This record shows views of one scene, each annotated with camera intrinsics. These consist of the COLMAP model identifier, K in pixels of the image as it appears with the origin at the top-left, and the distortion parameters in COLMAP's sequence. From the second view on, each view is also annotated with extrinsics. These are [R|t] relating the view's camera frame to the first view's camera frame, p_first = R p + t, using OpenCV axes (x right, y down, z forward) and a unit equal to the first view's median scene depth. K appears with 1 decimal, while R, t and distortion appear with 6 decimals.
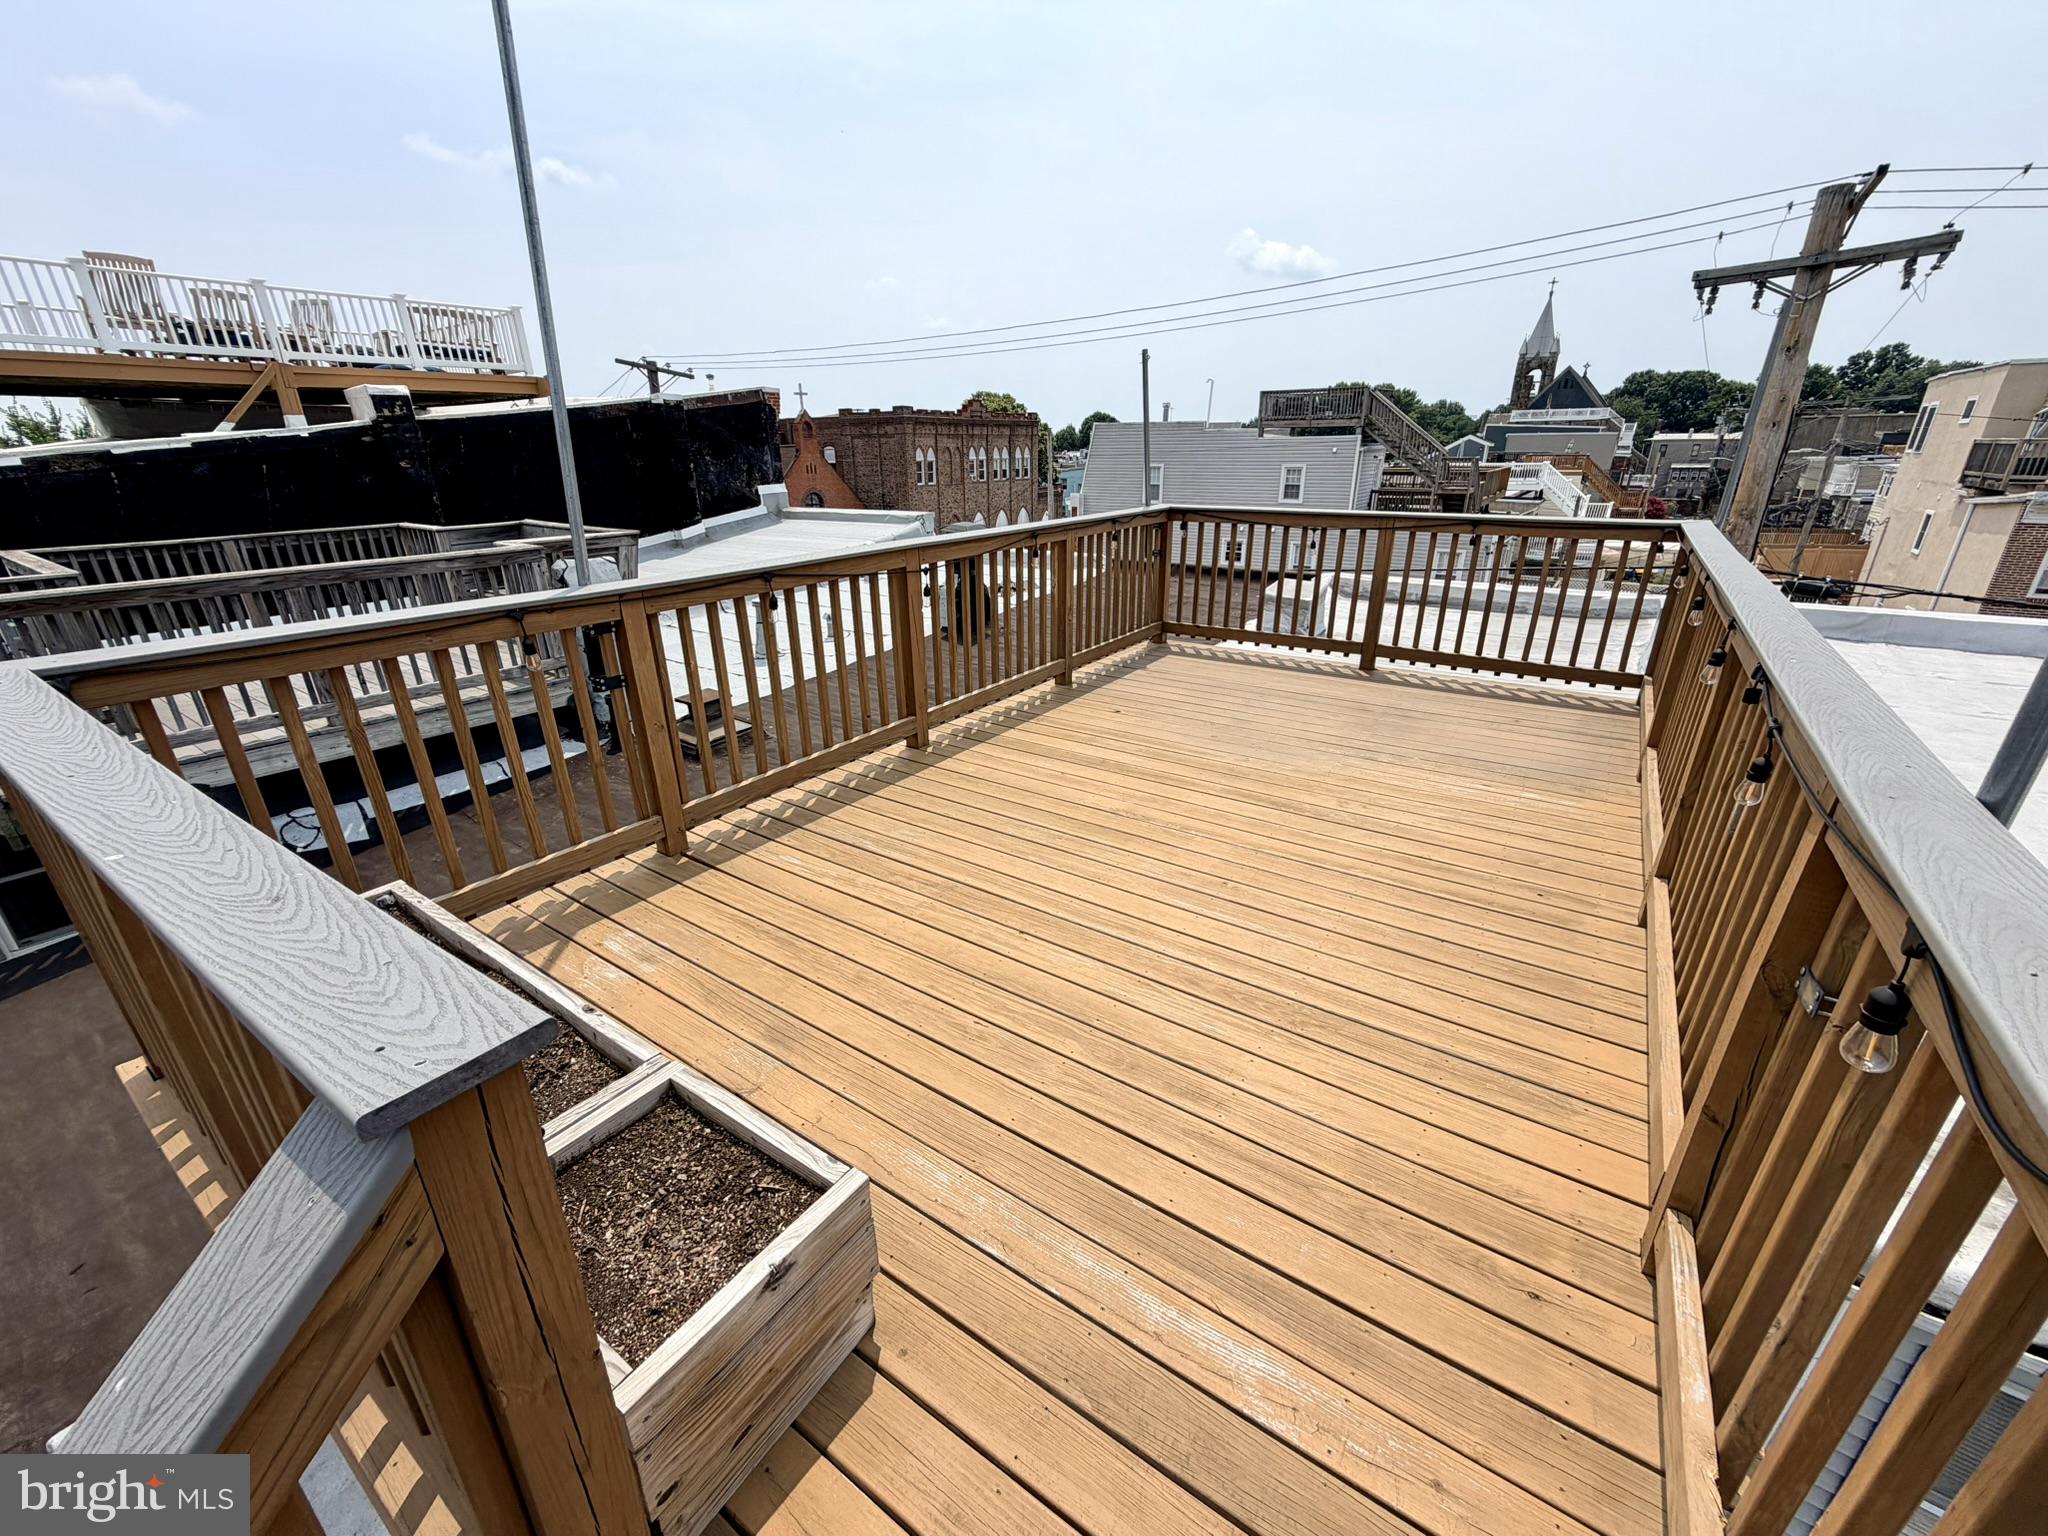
lens RADIAL K [[817.7, 0, 1016.7], [0, 817.7, 781.6], [0, 0, 1]] dist [-0.000290, 0.000119]
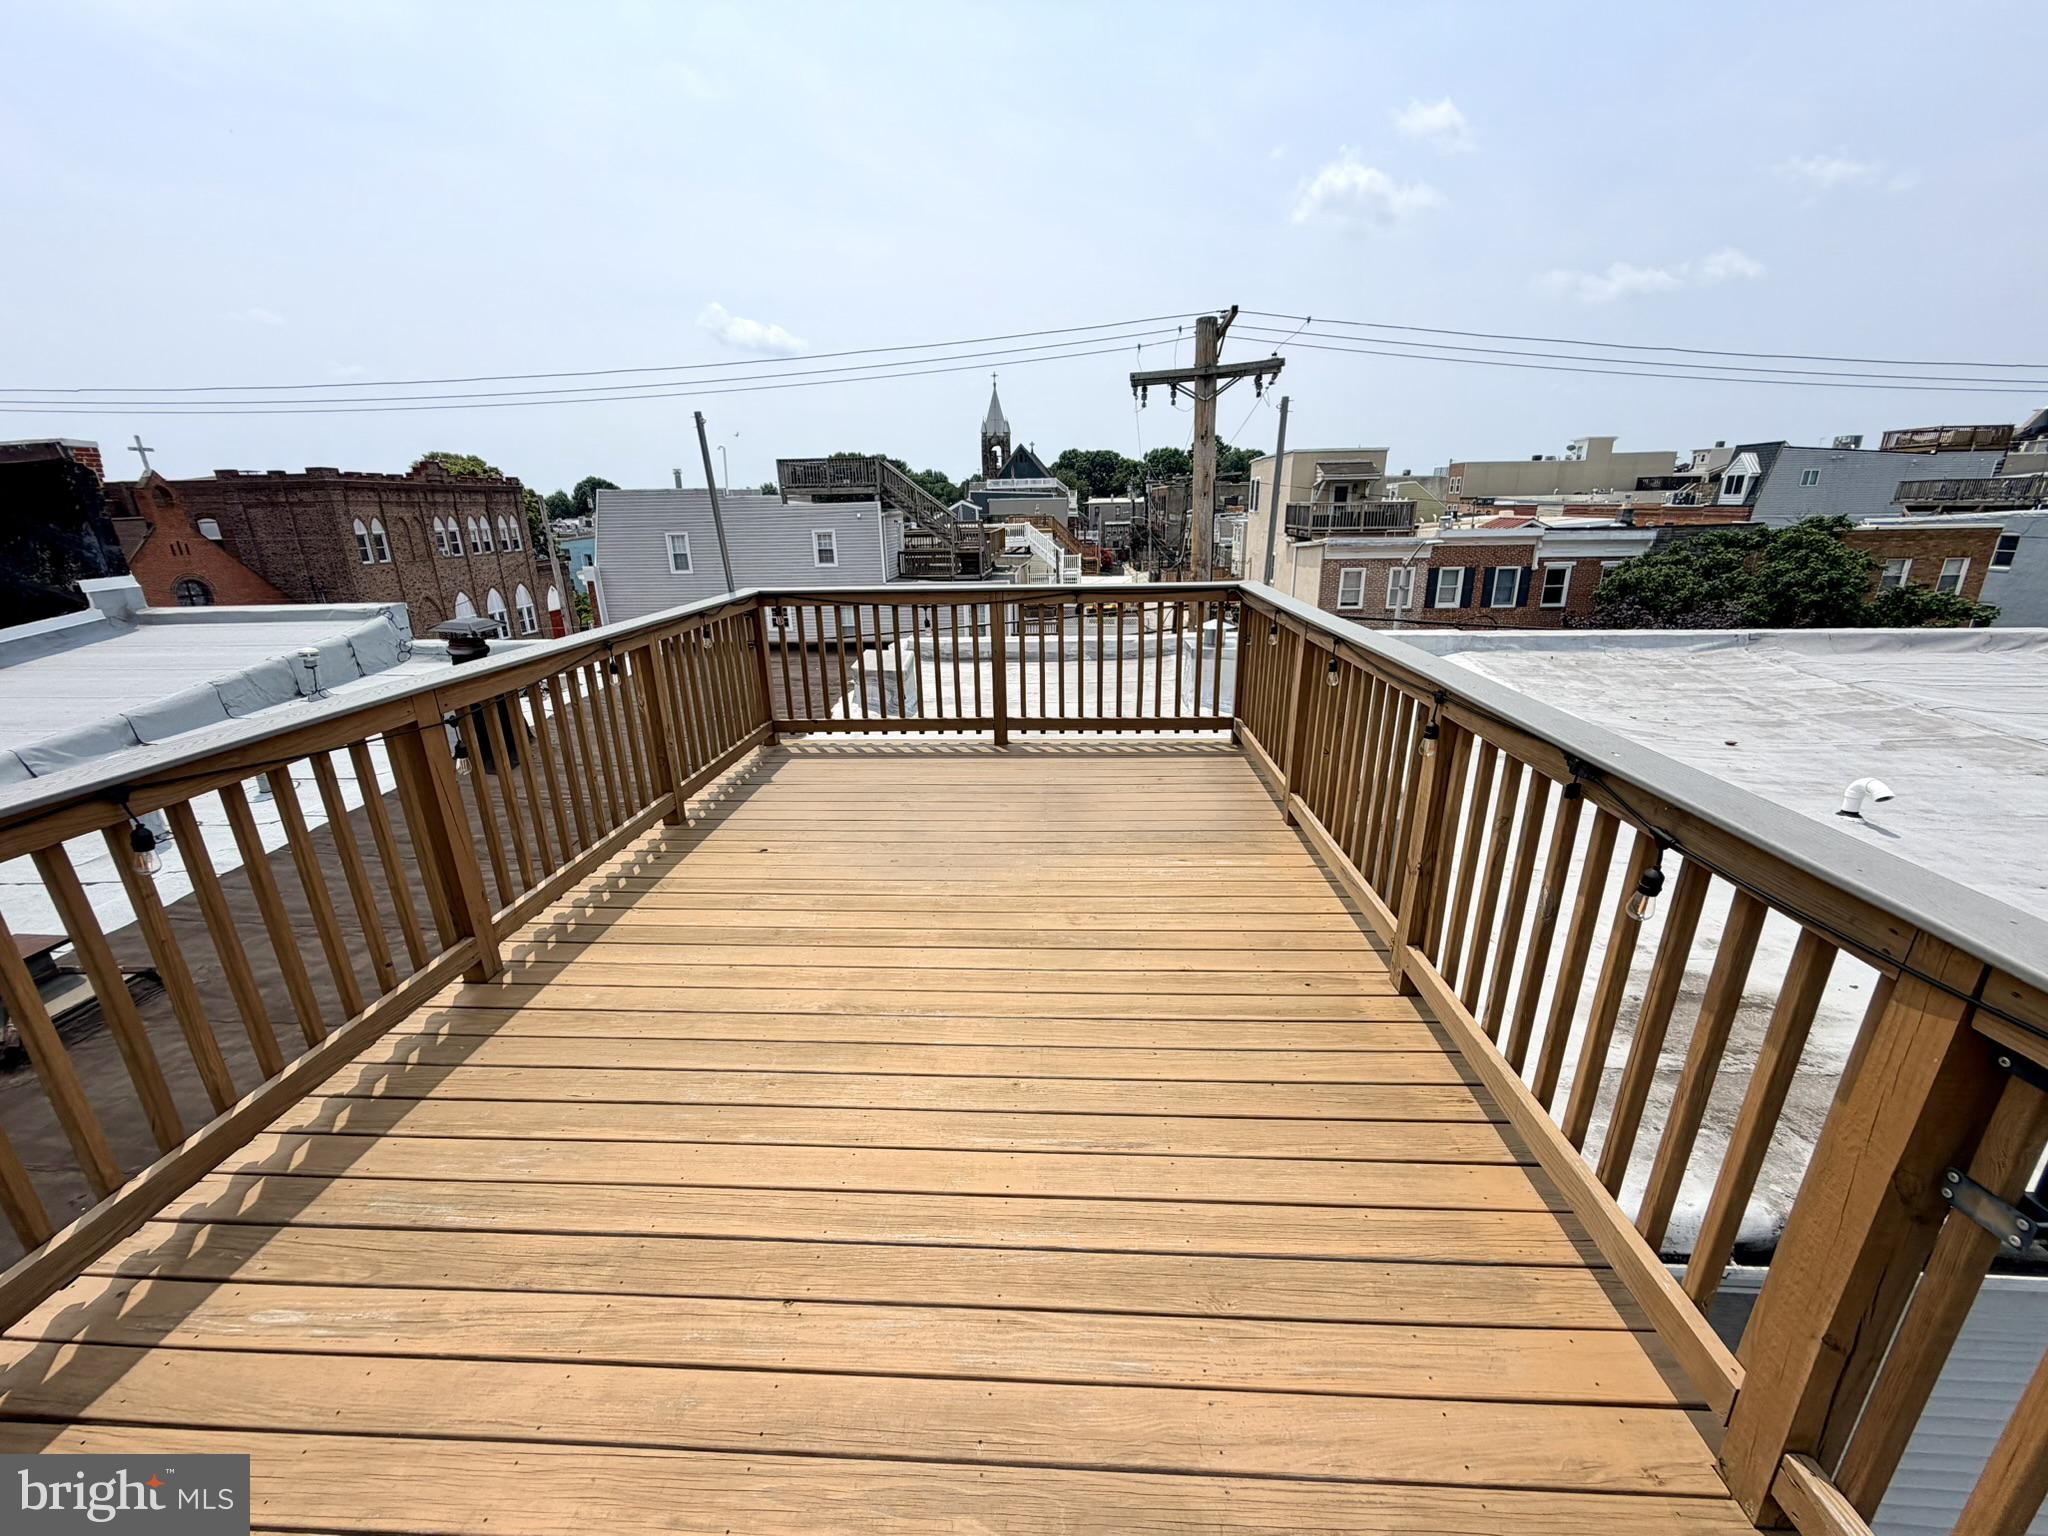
lens RADIAL K [[817.7, 0, 1016.9], [0, 817.7, 775.6], [0, 0, 1]] dist [-0.000290, 0.000119]
pose [[0.852829, -0.170044, 0.493728, -0.032543], [0.206817, 0.978168, -0.020351, -0.061983], [-0.479489, 0.119467, 0.869378, 0.123983]]
